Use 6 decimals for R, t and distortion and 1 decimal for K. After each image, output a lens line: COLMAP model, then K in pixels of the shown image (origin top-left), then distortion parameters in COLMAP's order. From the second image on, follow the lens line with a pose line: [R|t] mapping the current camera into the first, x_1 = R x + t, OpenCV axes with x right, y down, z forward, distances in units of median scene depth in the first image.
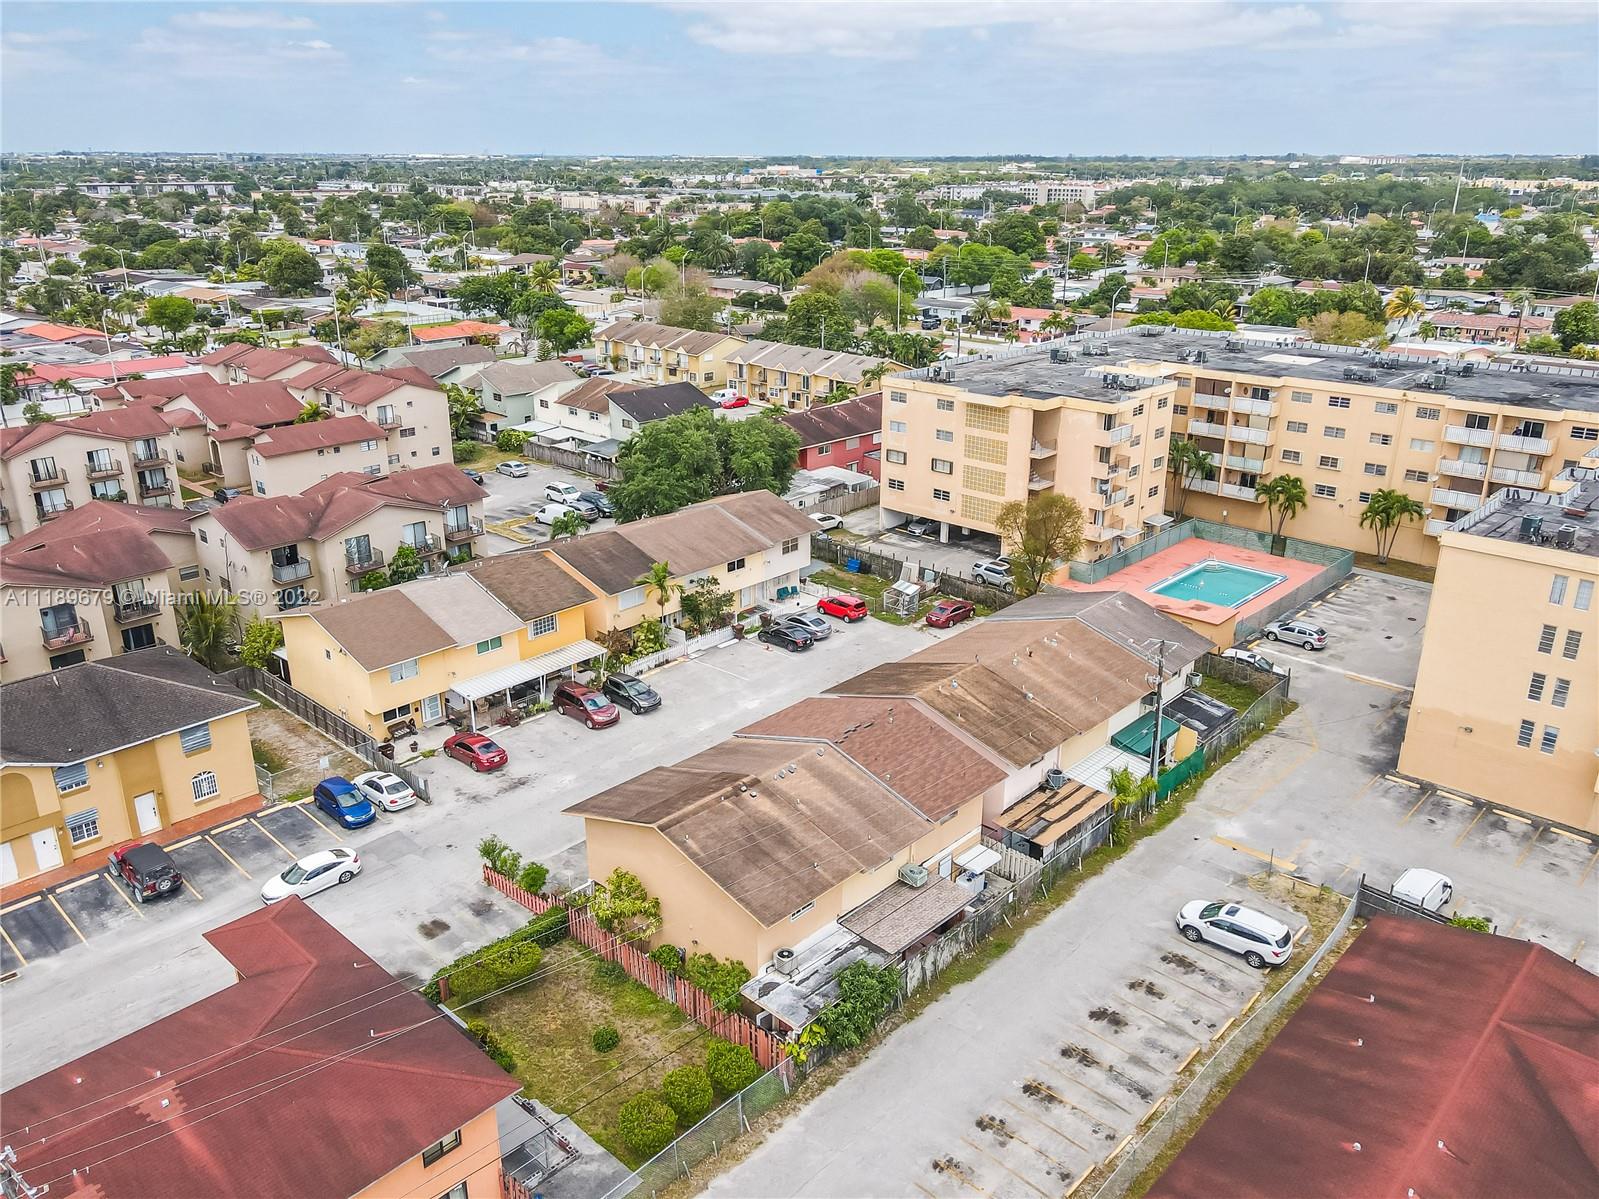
lens RADIAL K [[1208.2, 0, 799.5], [0, 1208.2, 599.5], [0, 0, 1]] dist [-0.013189, 0.053650]
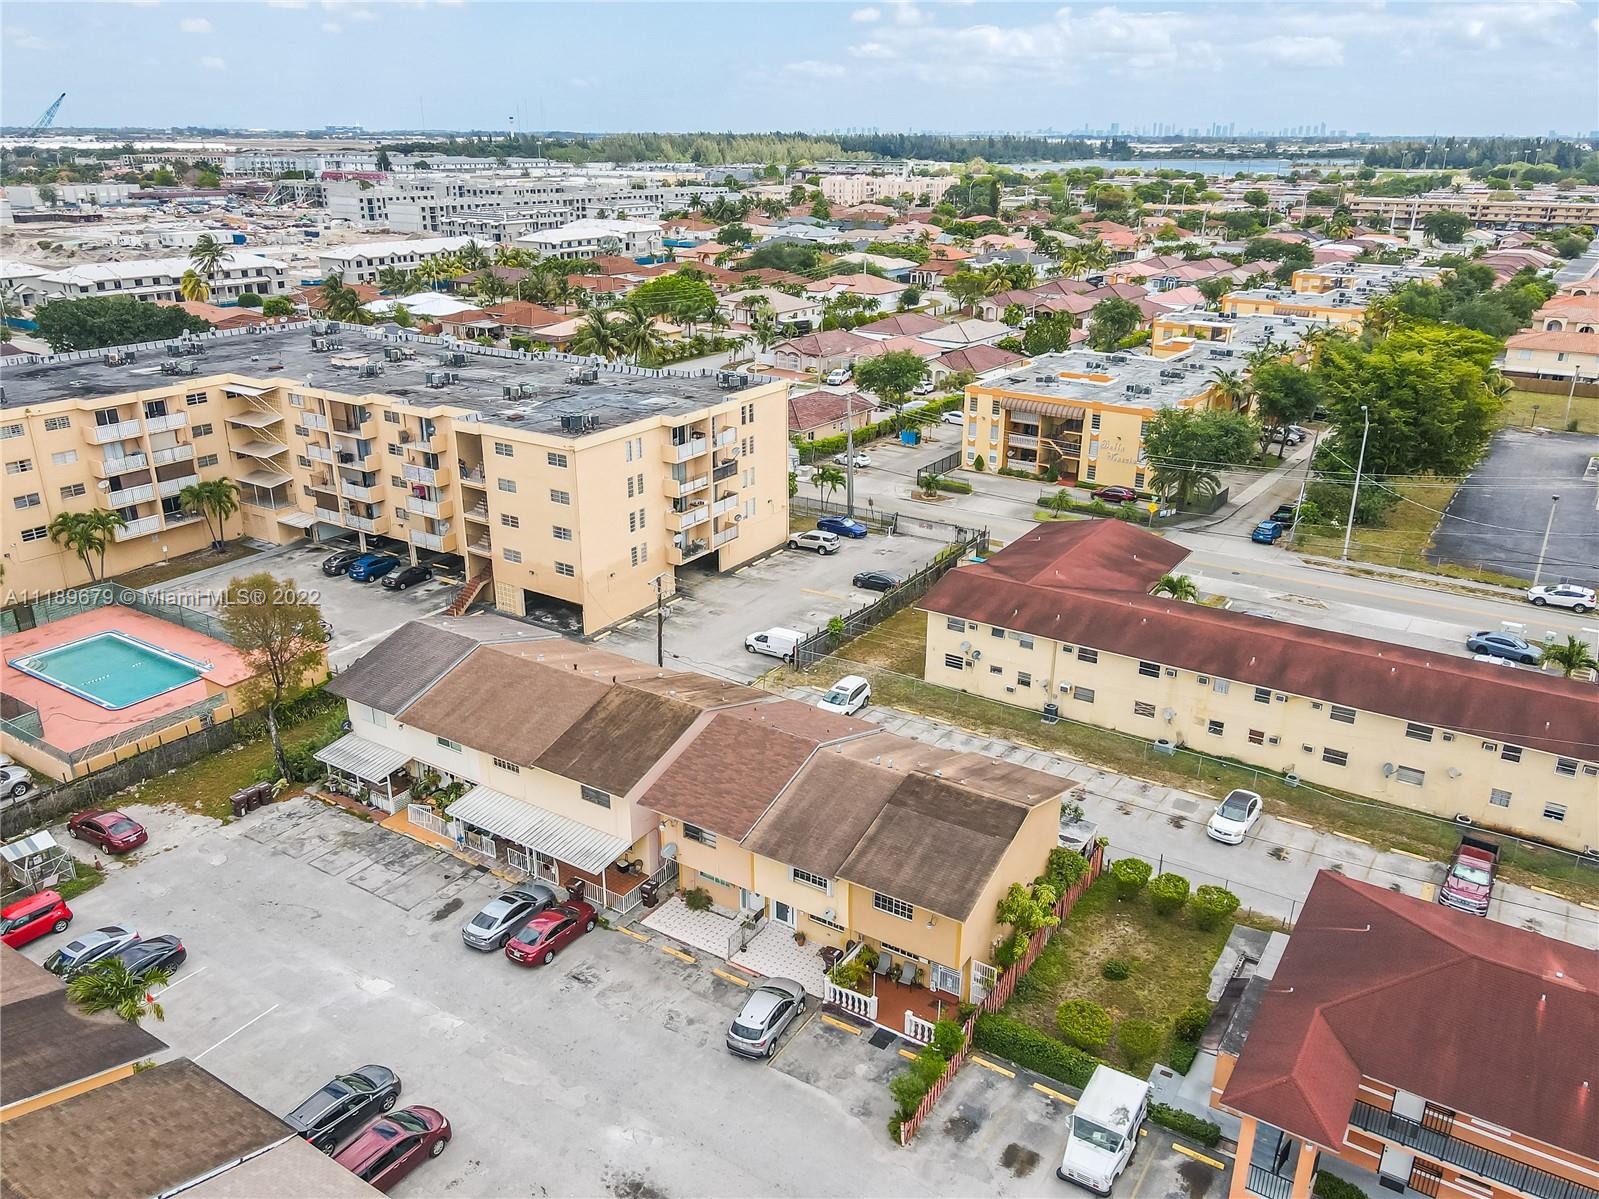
lens RADIAL K [[1208.2, 0, 799.5], [0, 1208.2, 599.5], [0, 0, 1]] dist [-0.013189, 0.053650]
pose [[-0.175408, -0.359082, 0.916675, -0.561810], [0.335263, 0.853670, 0.398555, -0.259025], [-0.925652, 0.377237, -0.029354, 0.659916]]
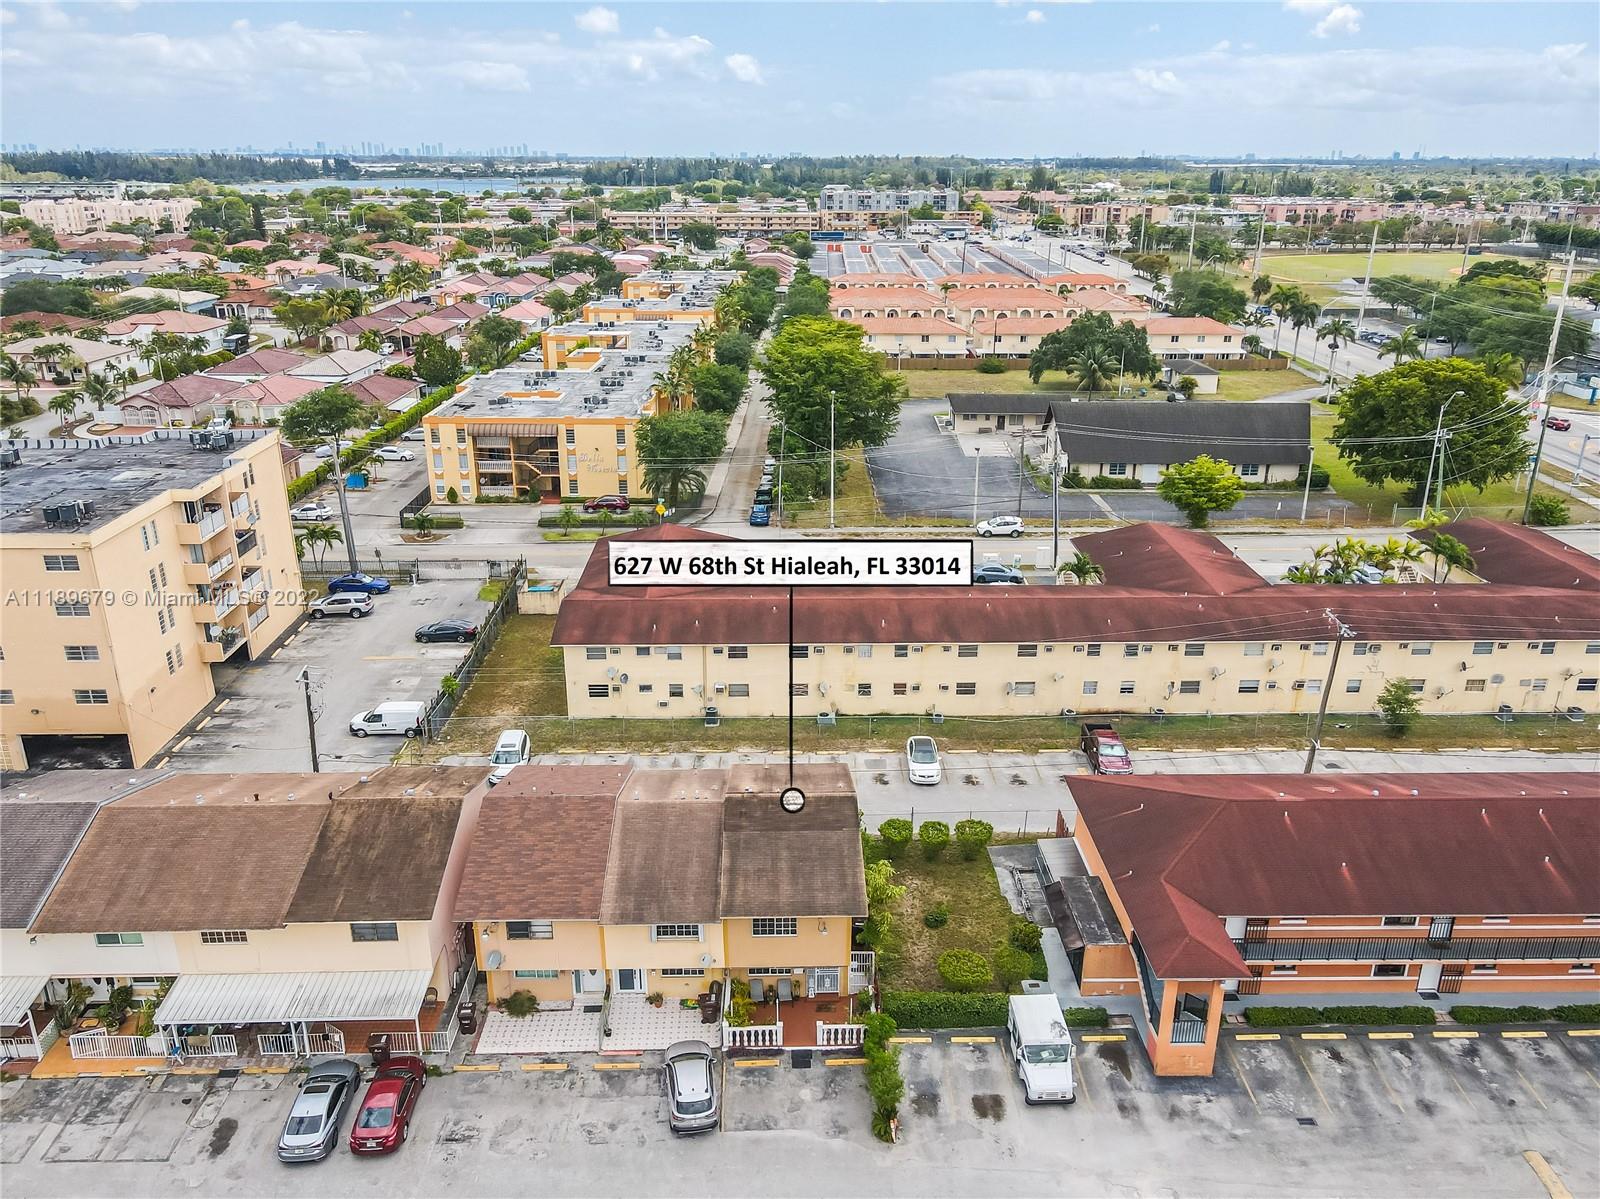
lens RADIAL K [[1209.0, 0, 800.0], [0, 1209.0, 599.5], [0, 0, 1]] dist [-0.013189, 0.053650]
pose [[-0.696123, -0.252715, 0.671973, -0.445024], [0.243690, 0.797249, 0.552277, -0.326578], [-0.675299, 0.548205, -0.493399, 0.848648]]
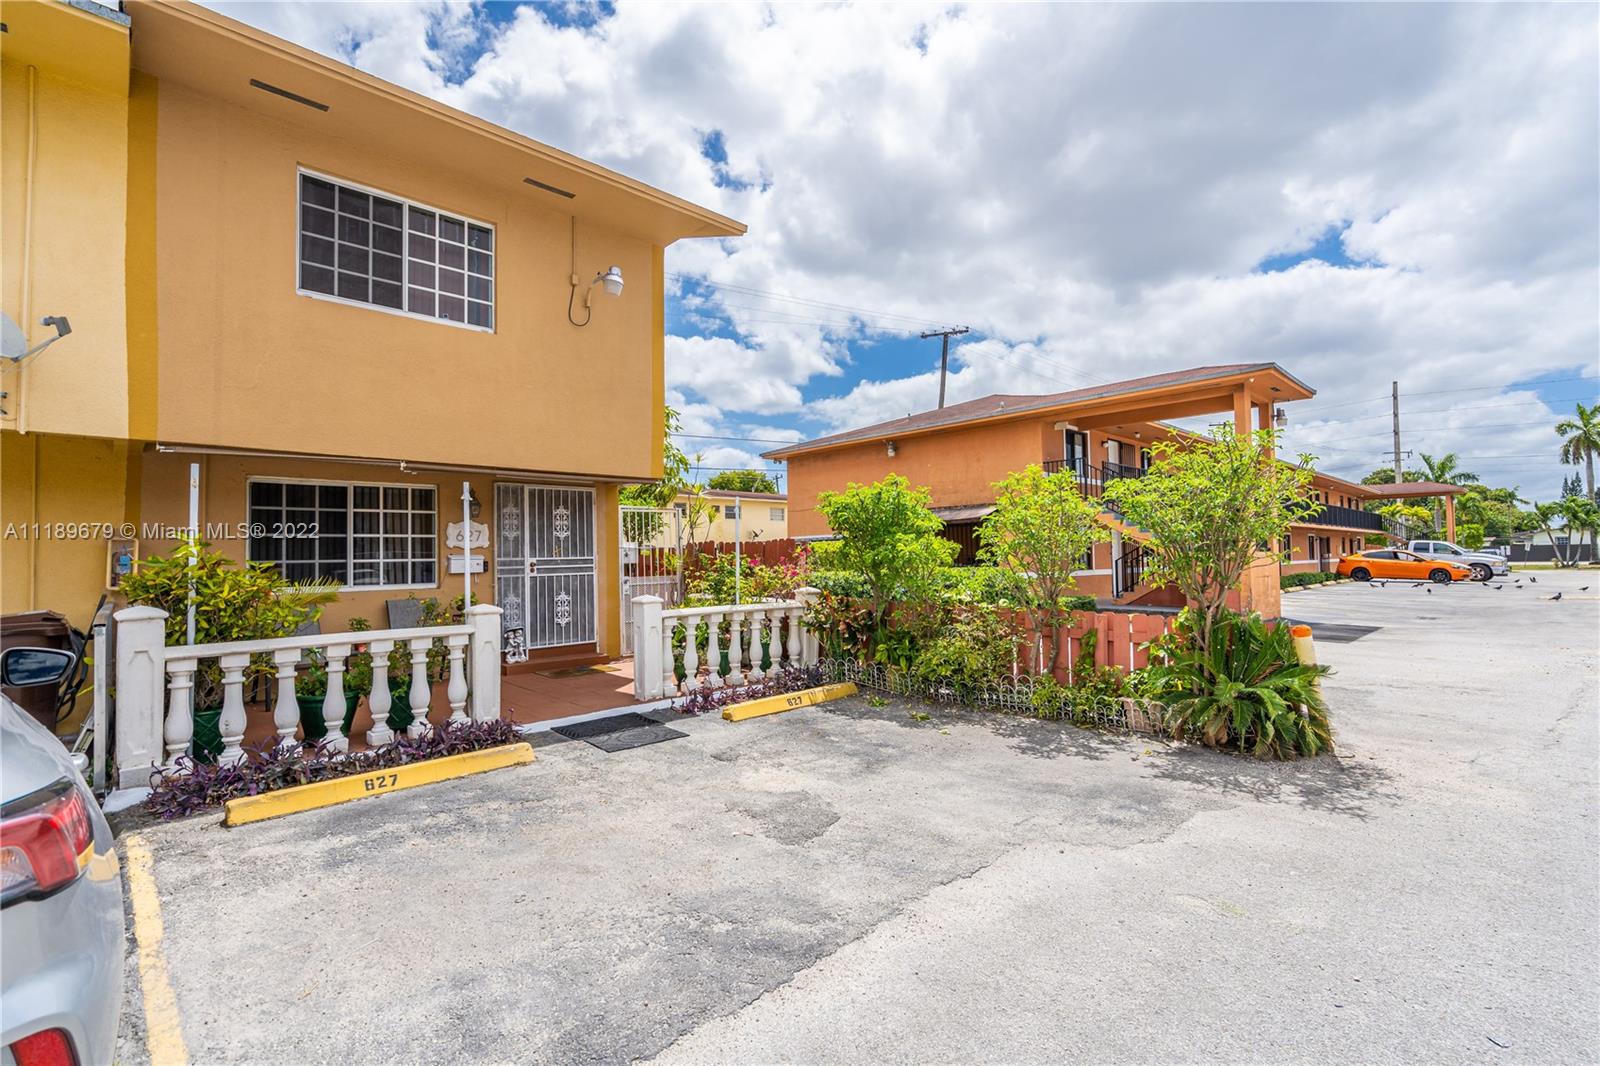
lens RADIAL K [[736.6, 0, 825.5], [0, 736.6, 532.9], [0, 0, 1]] dist [-0.004680, -0.000160]
pose [[-0.999075, 0.007650, 0.042324, -0.140295], [0.020653, 0.948514, 0.316061, 0.119944], [-0.037727, 0.316642, -0.947794, 0.748853]]
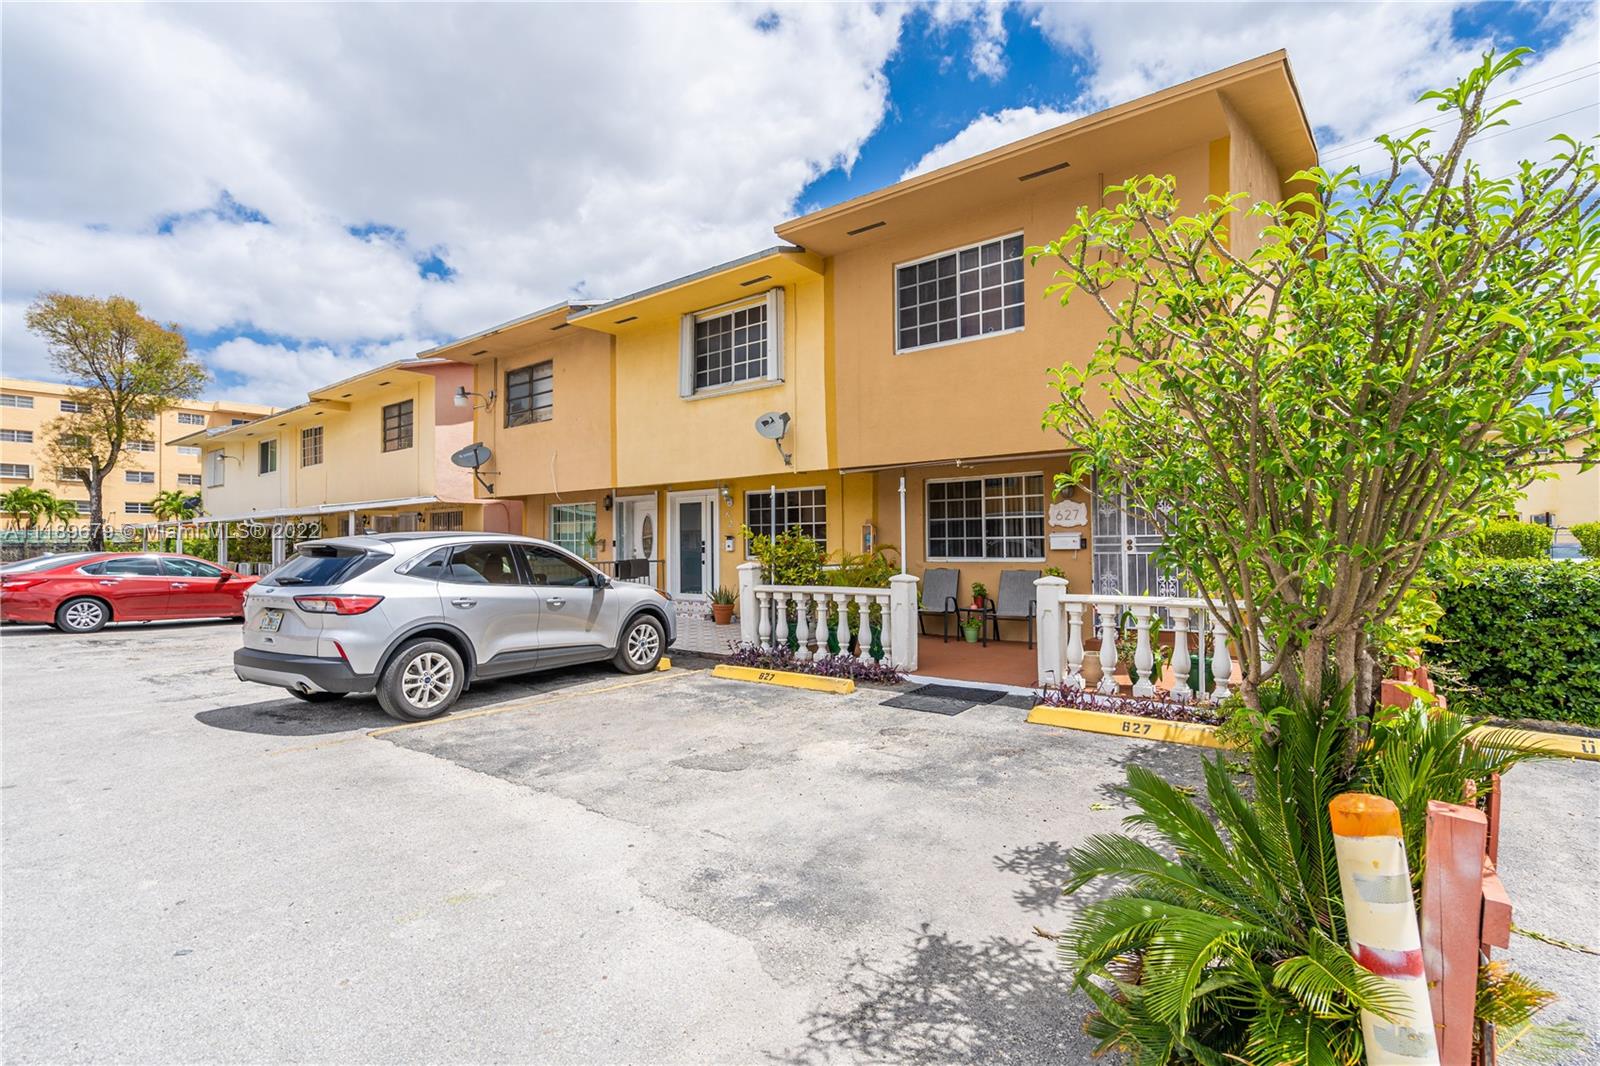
lens RADIAL K [[747.6, 0, 781.1], [0, 747.6, 534.2], [0, 0, 1]] dist [-0.002948, -0.000018]
pose [[-0.059737, 0.006577, 0.998192, -0.197090], [0.355179, 0.934676, 0.015097, 0.137945], [-0.932888, 0.355439, -0.058171, 0.700019]]
